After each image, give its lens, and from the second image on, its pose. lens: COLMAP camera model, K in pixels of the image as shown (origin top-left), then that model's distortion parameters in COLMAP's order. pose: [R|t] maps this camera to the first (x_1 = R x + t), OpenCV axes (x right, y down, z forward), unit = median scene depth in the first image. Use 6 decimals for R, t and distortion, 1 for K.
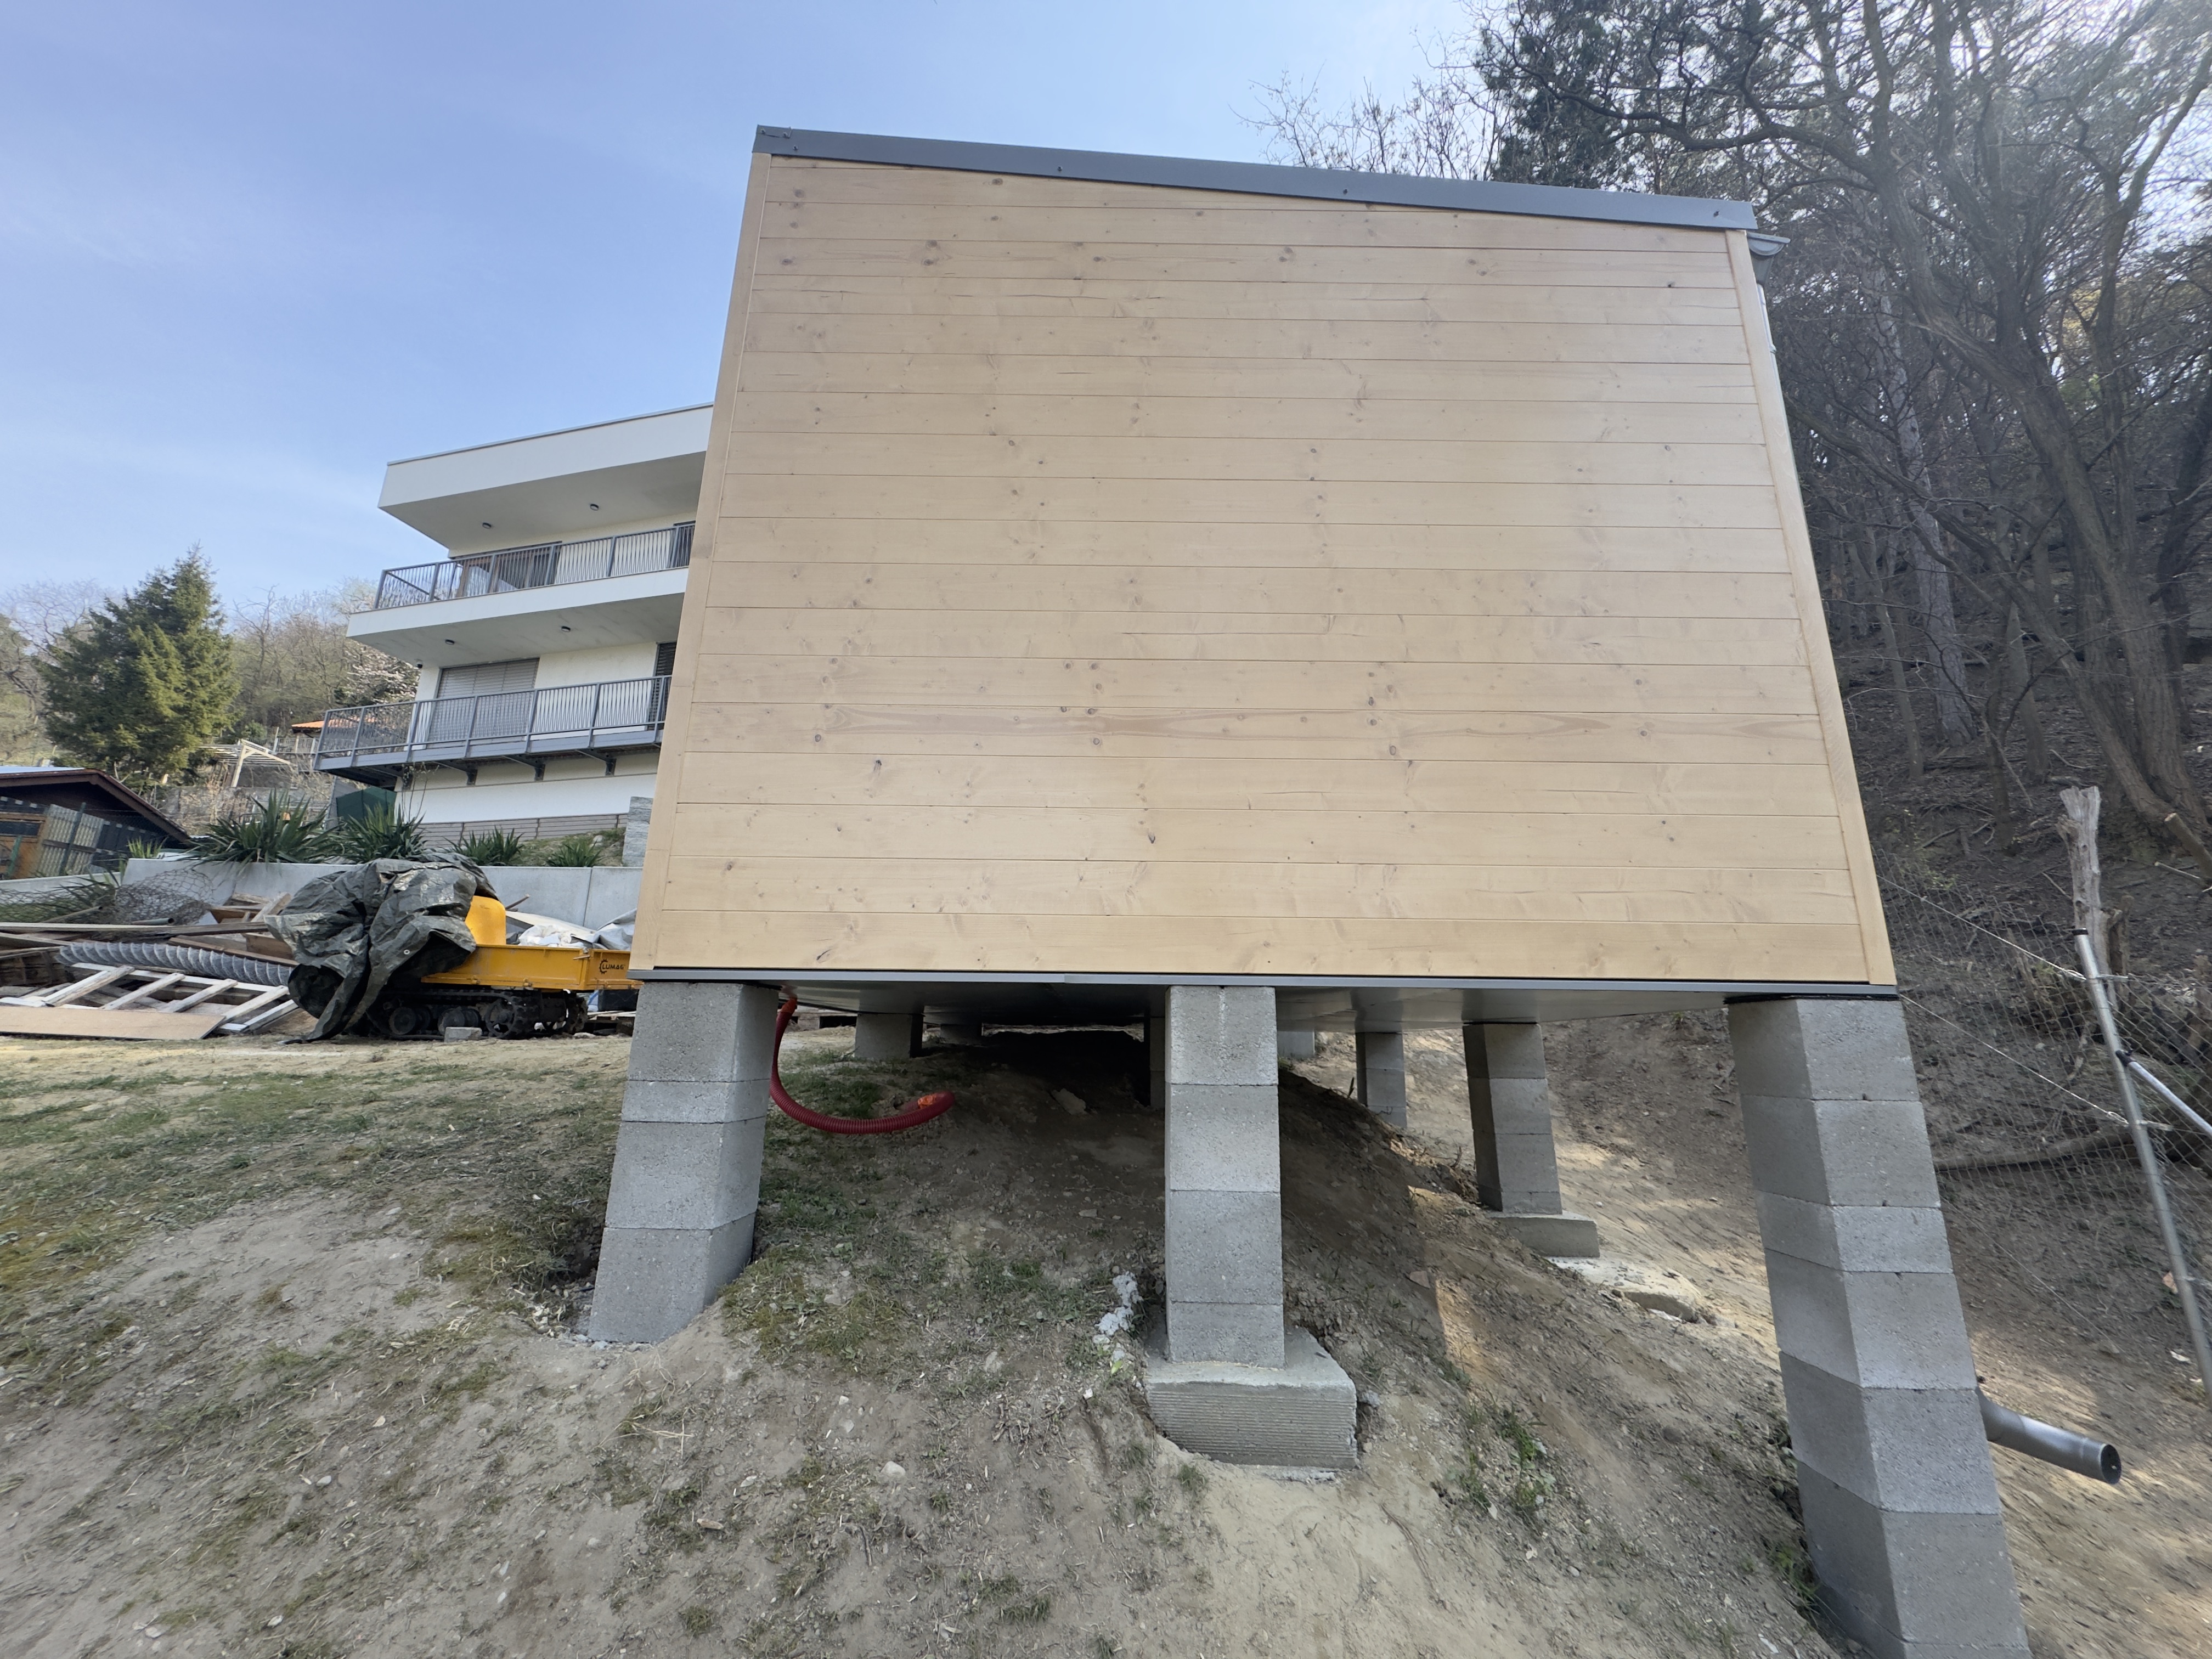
lens RADIAL K [[883.5, 0, 1107.0], [0, 883.5, 829.3], [0, 0, 1]] dist [-0.000728, 0.002119]
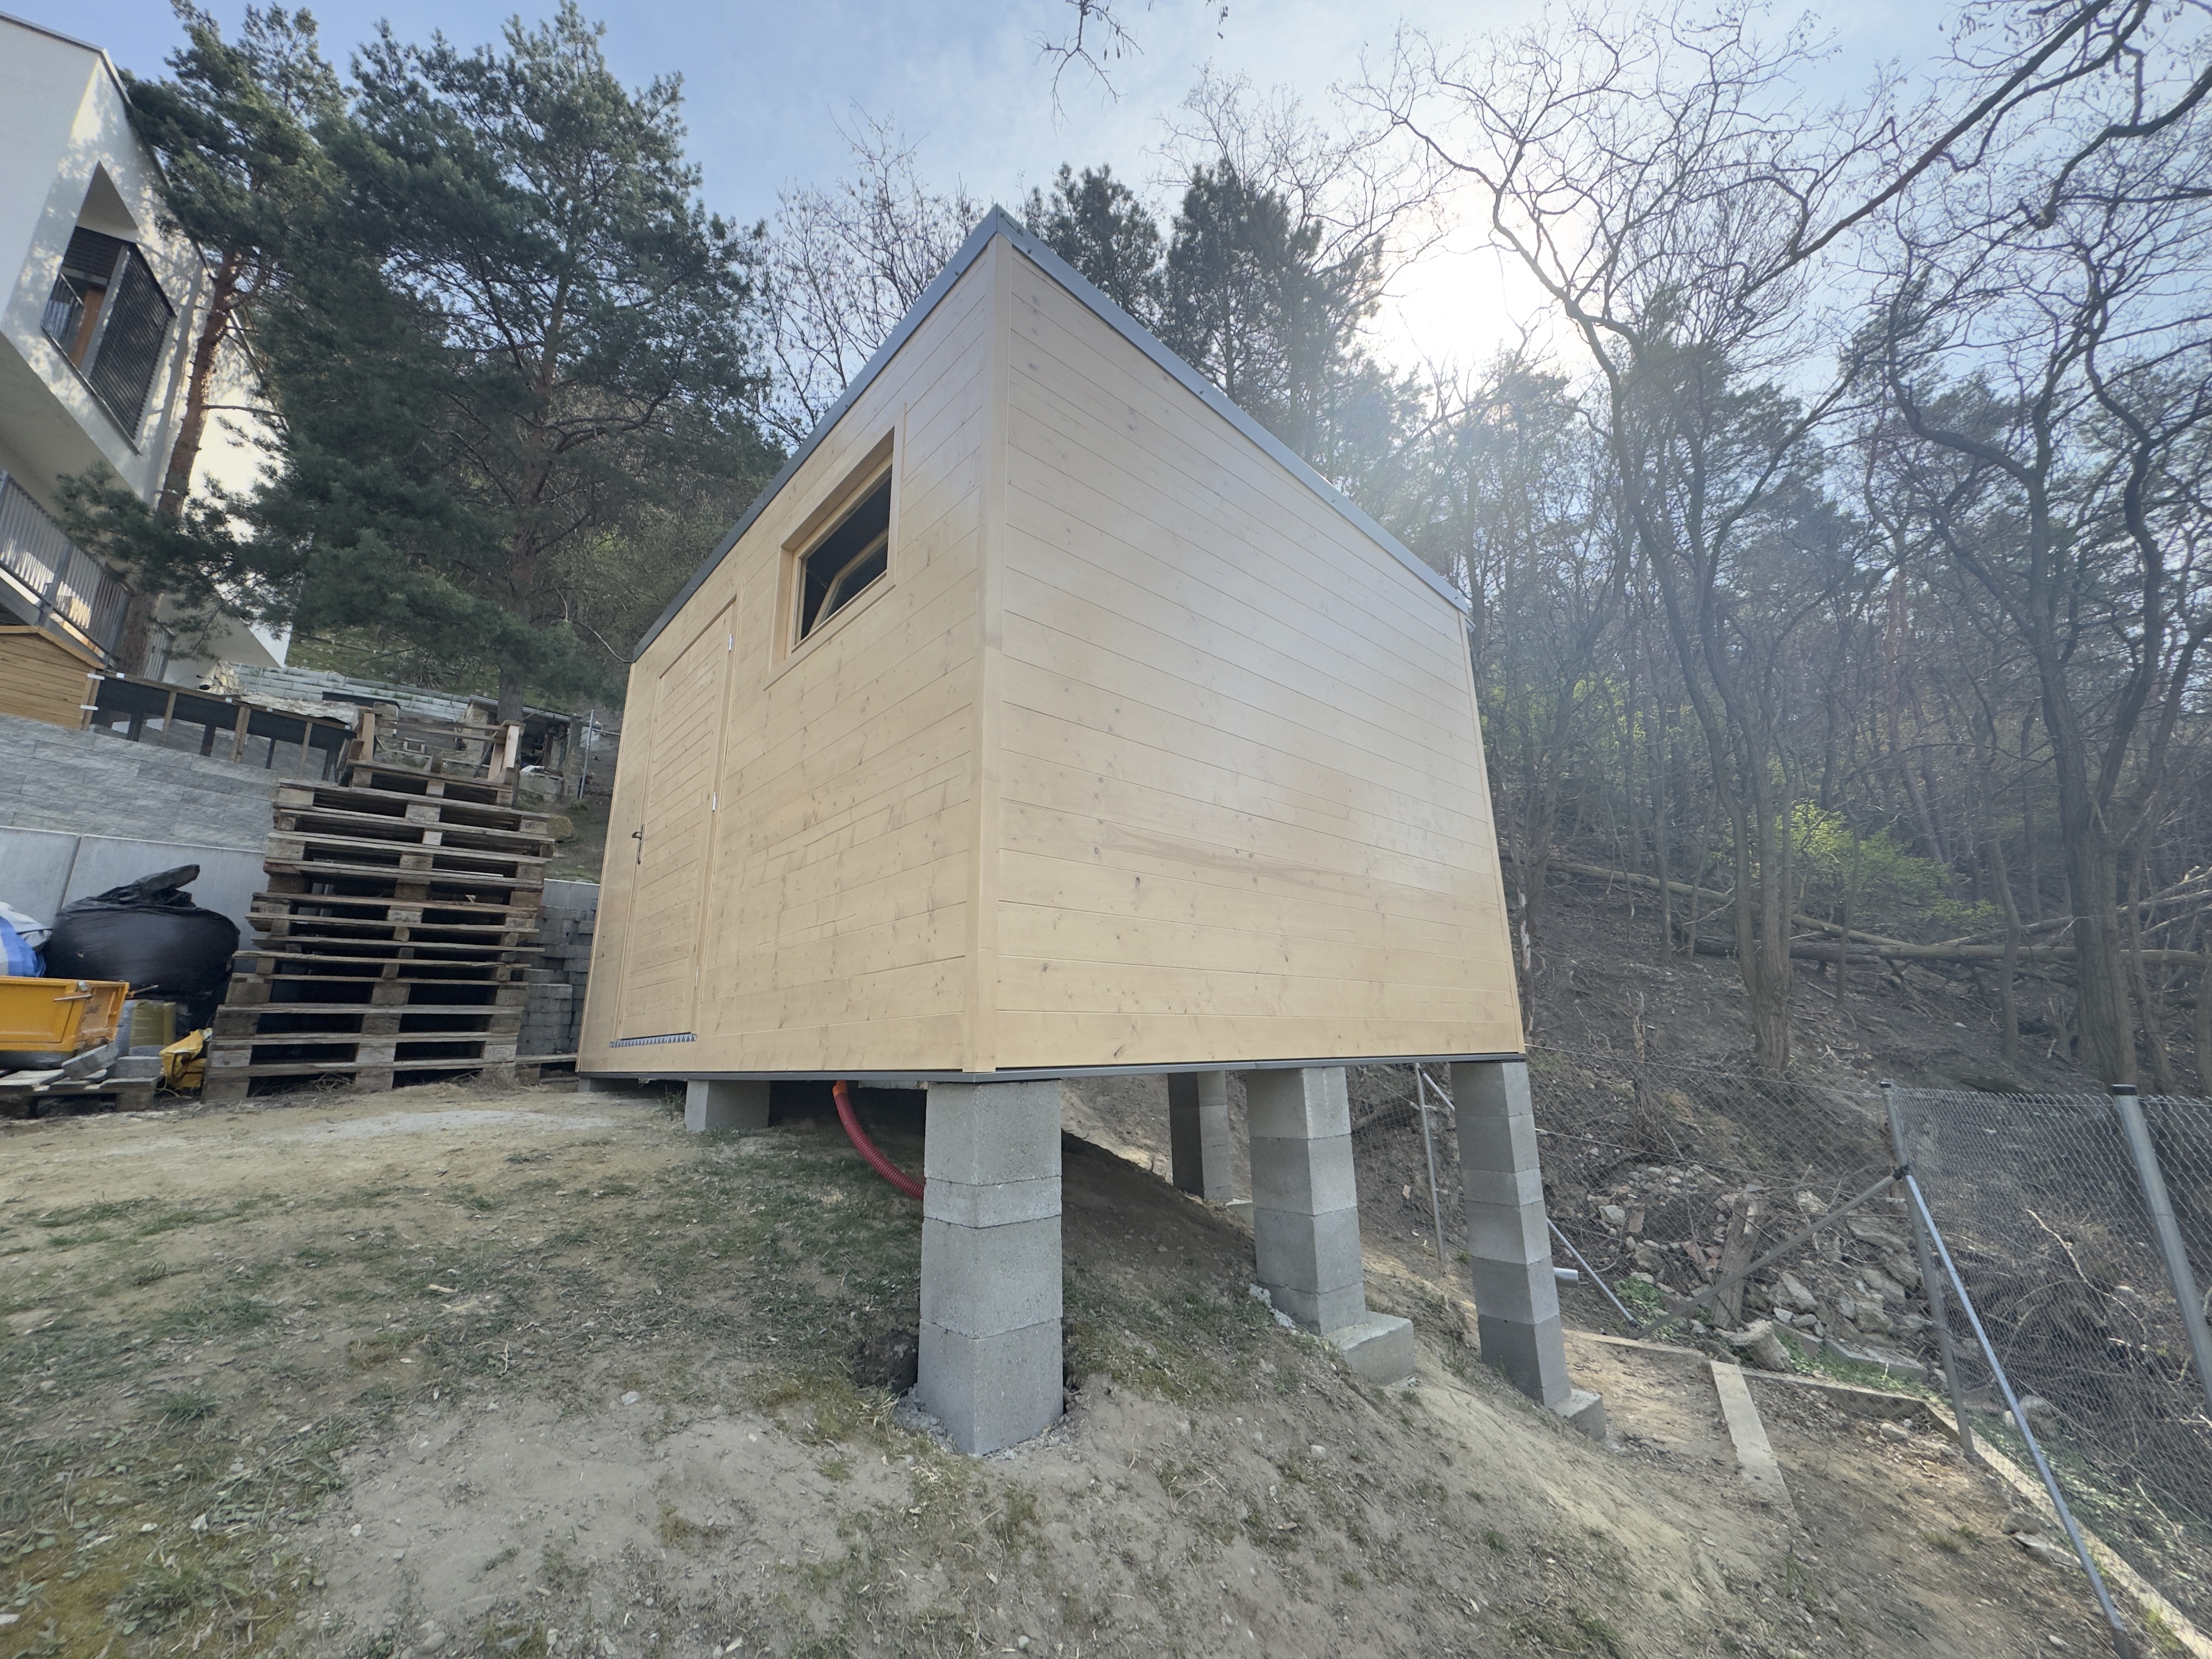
lens RADIAL K [[883.5, 0, 1108.2], [0, 883.5, 826.8], [0, 0, 1]] dist [-0.000728, 0.002119]
pose [[0.735022, 0.142674, 0.662862, -1.095691], [-0.135785, 0.988780, -0.062257, -0.068770], [-0.664308, -0.044247, 0.746149, 0.174908]]
